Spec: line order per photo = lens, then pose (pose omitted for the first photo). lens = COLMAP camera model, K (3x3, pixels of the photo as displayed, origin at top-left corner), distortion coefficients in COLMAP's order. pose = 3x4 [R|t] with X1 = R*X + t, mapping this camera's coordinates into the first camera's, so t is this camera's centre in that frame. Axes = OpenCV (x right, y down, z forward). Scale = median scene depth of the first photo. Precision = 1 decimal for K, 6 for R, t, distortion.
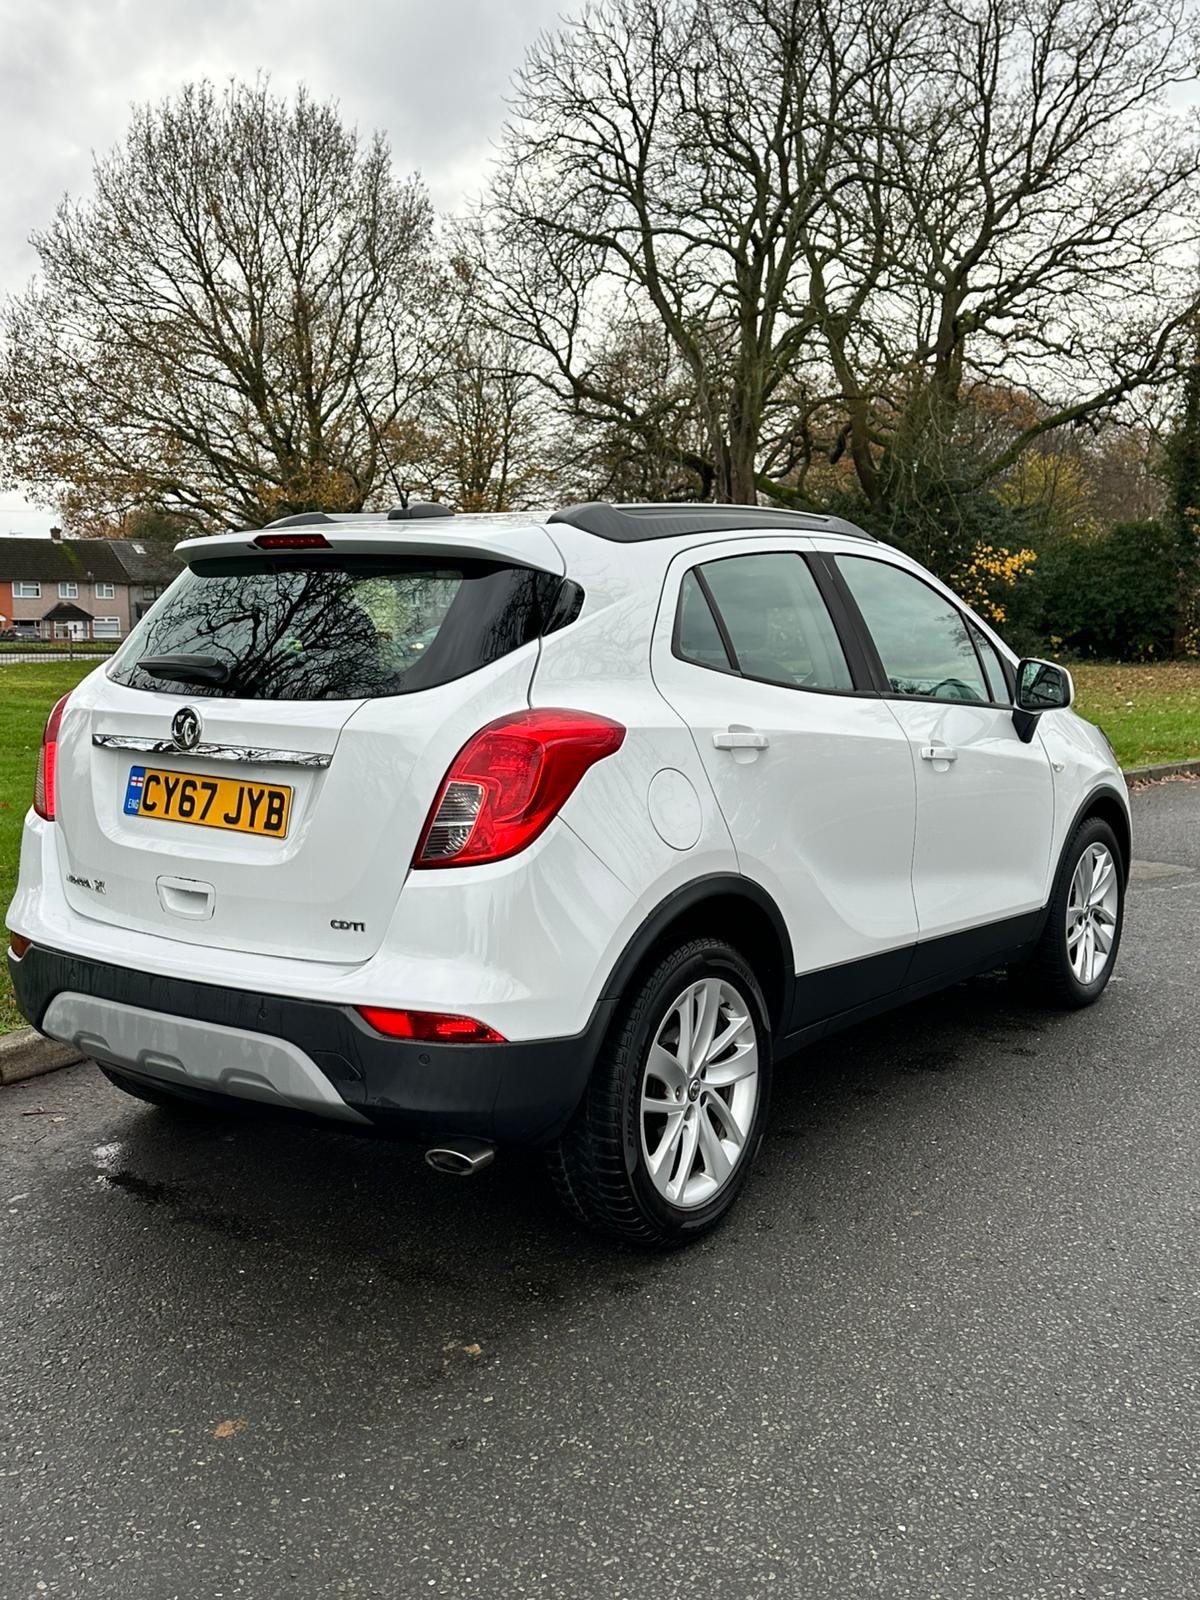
lens RADIAL K [[1550.6, 0, 600.0], [0, 1550.6, 800.0], [0, 0, 1]] dist [0.166878, -0.341272]
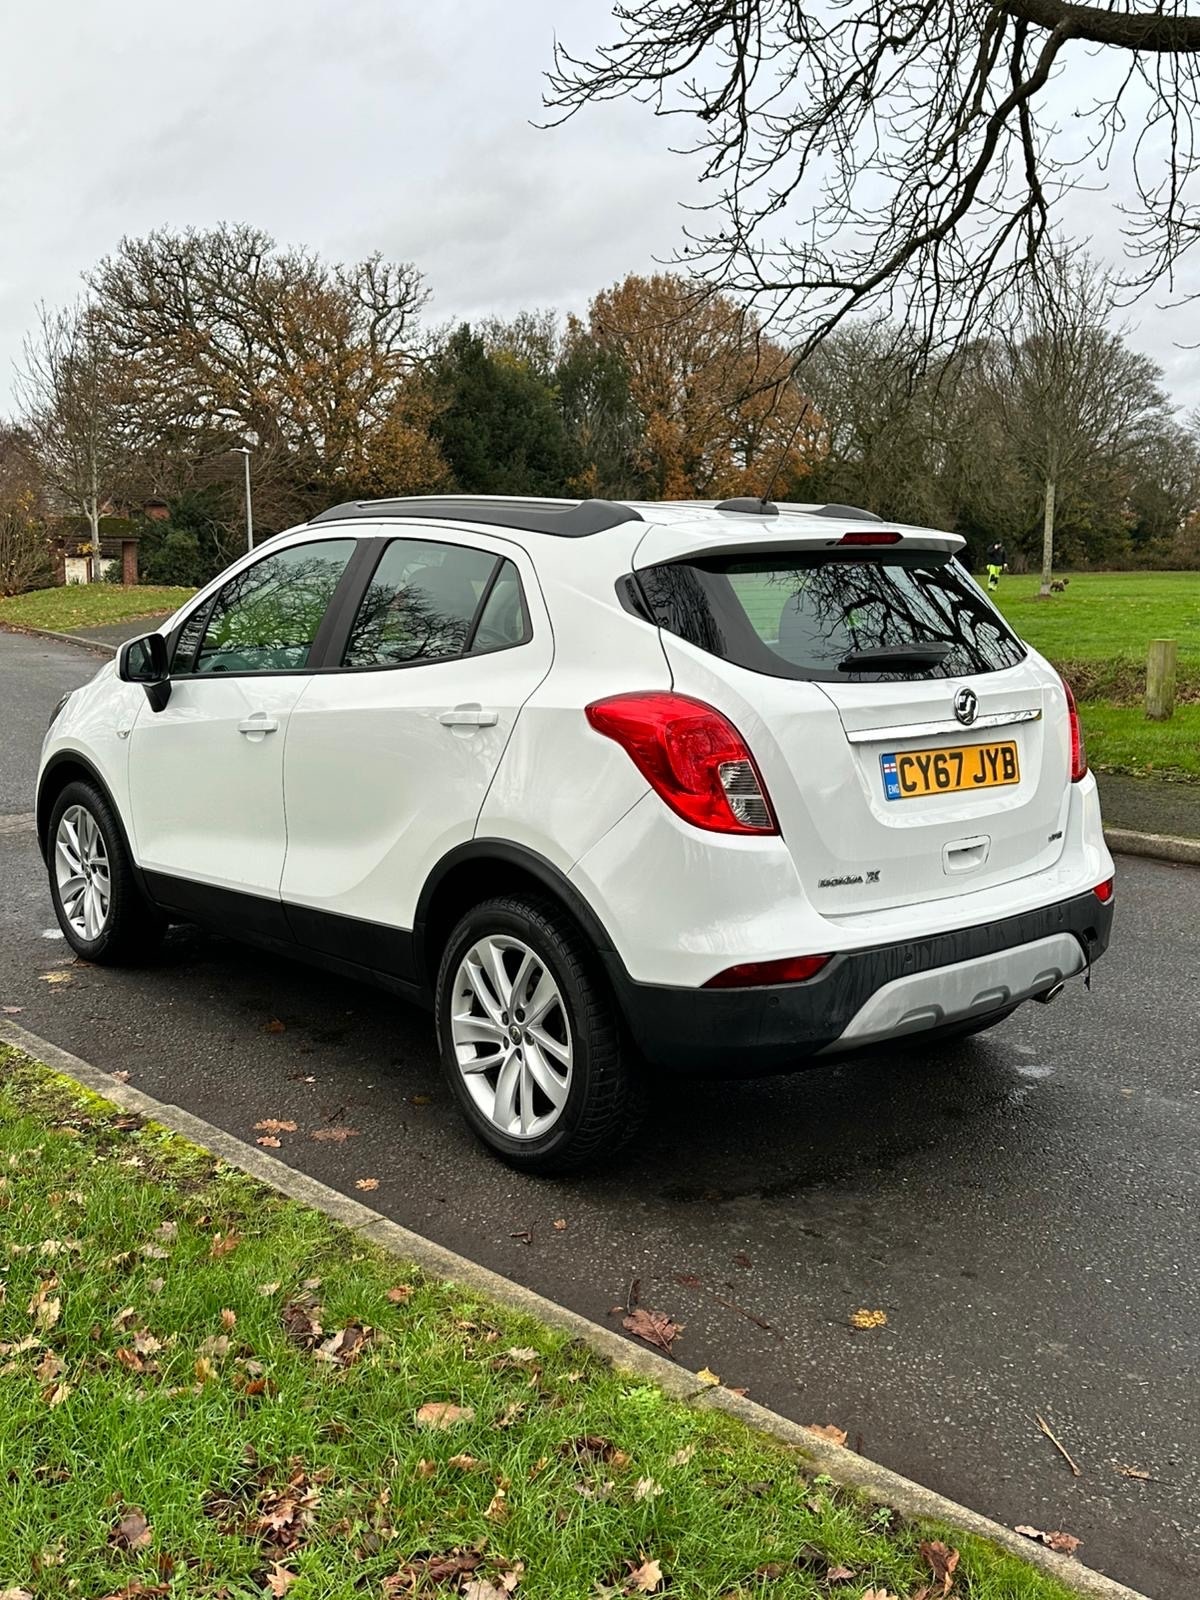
lens RADIAL K [[1550.6, 0, 600.0], [0, 1550.6, 800.0], [0, 0, 1]] dist [0.166878, -0.341272]
pose [[0.236177, -0.160107, 0.958429, -1.363991], [0.124394, 0.983199, 0.133591, -0.156631], [-0.963715, 0.087672, 0.252125, 0.934876]]
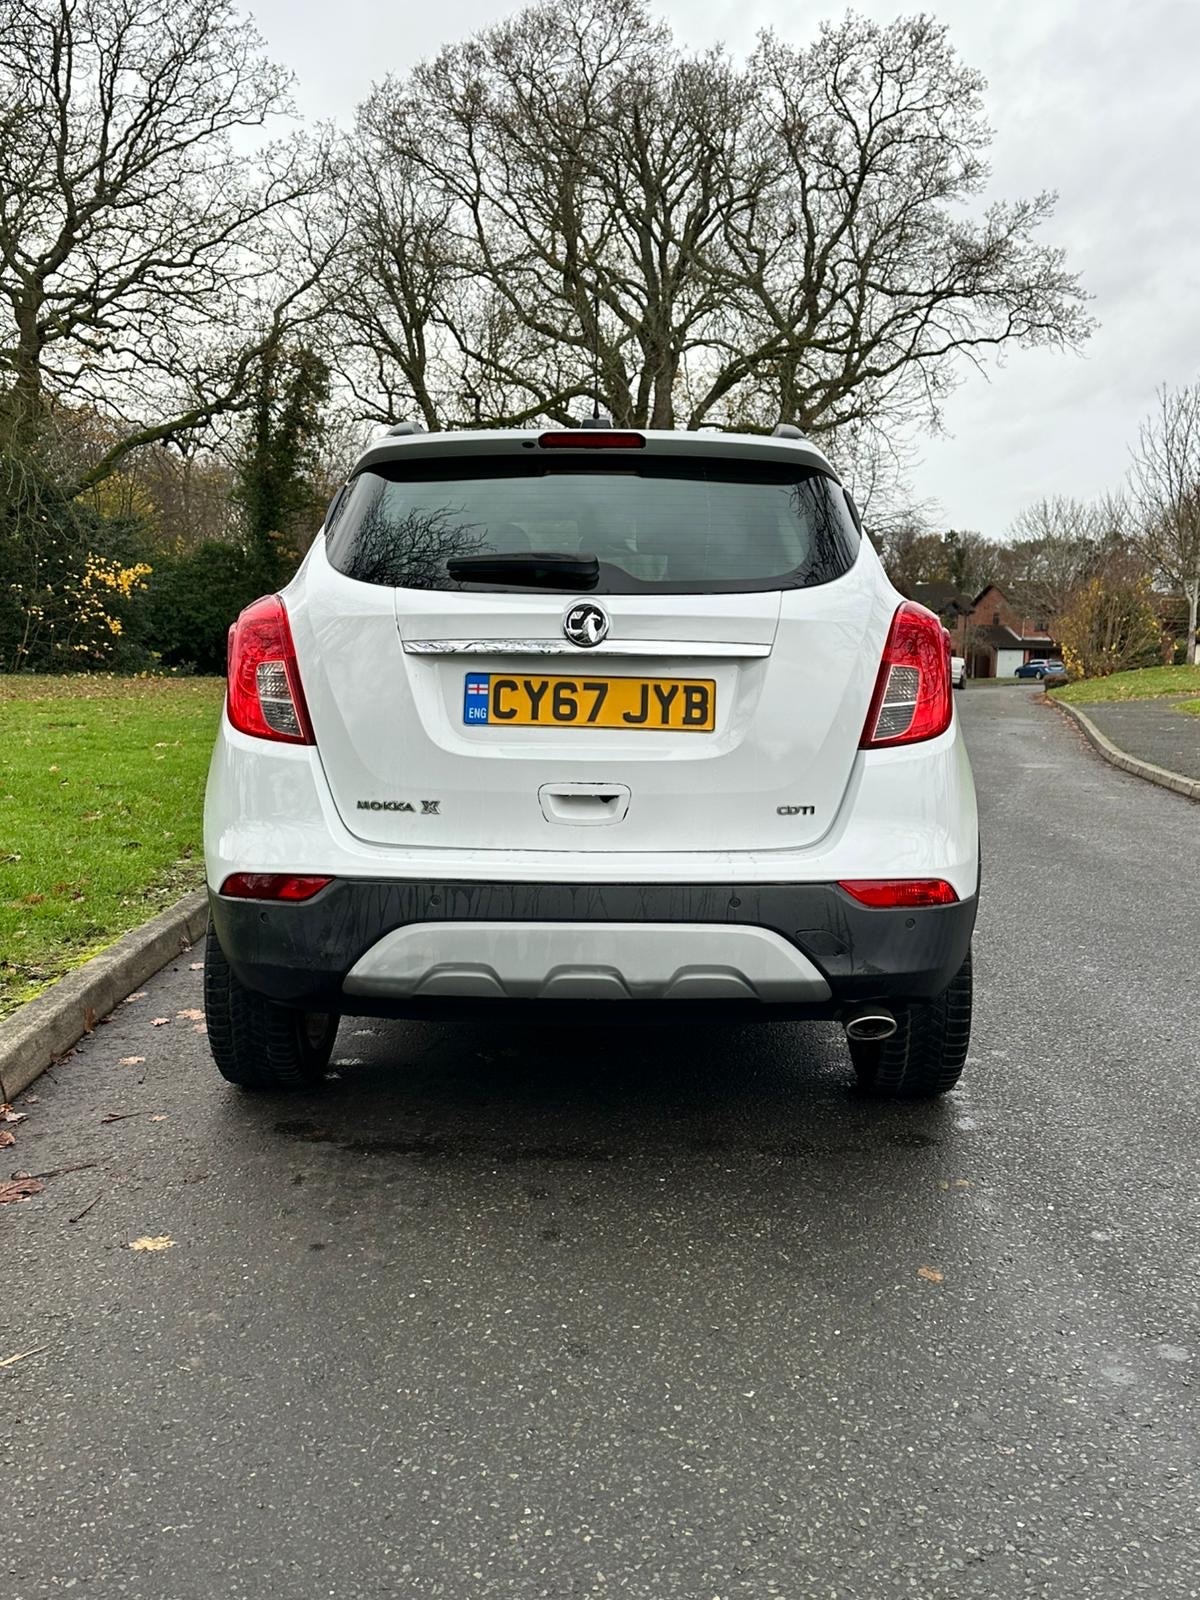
lens RADIAL K [[1550.6, 0, 600.0], [0, 1550.6, 800.0], [0, 0, 1]] dist [0.166878, -0.341272]
pose [[0.818986, -0.057549, 0.570921, -0.771699], [0.066304, 0.997785, 0.005464, 0.053963], [-0.569970, 0.033379, 0.820987, 0.209193]]
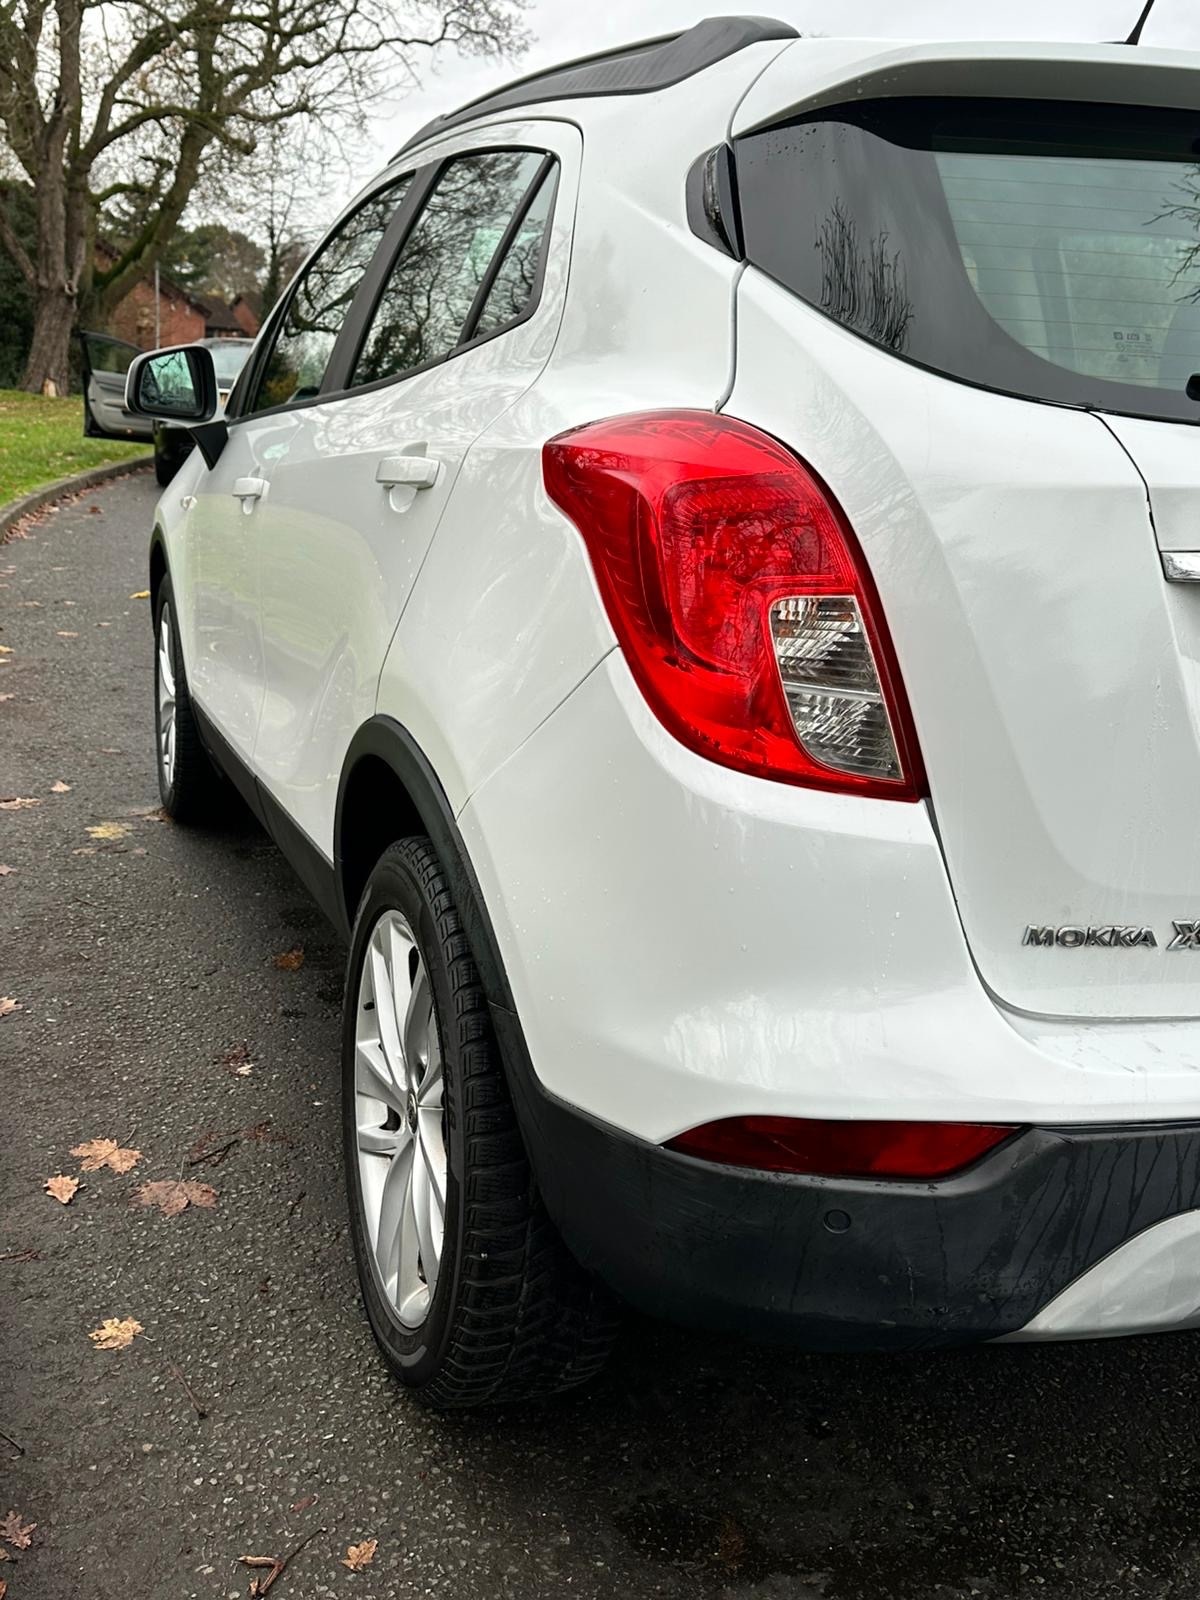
lens RADIAL K [[1550.6, 0, 600.0], [0, 1550.6, 800.0], [0, 0, 1]] dist [0.166878, -0.341272]
pose [[0.551589, -0.191658, 0.811799, -0.738744], [0.053259, 0.979350, 0.195029, -0.066646], [-0.832414, -0.064340, 0.550406, 0.930229]]
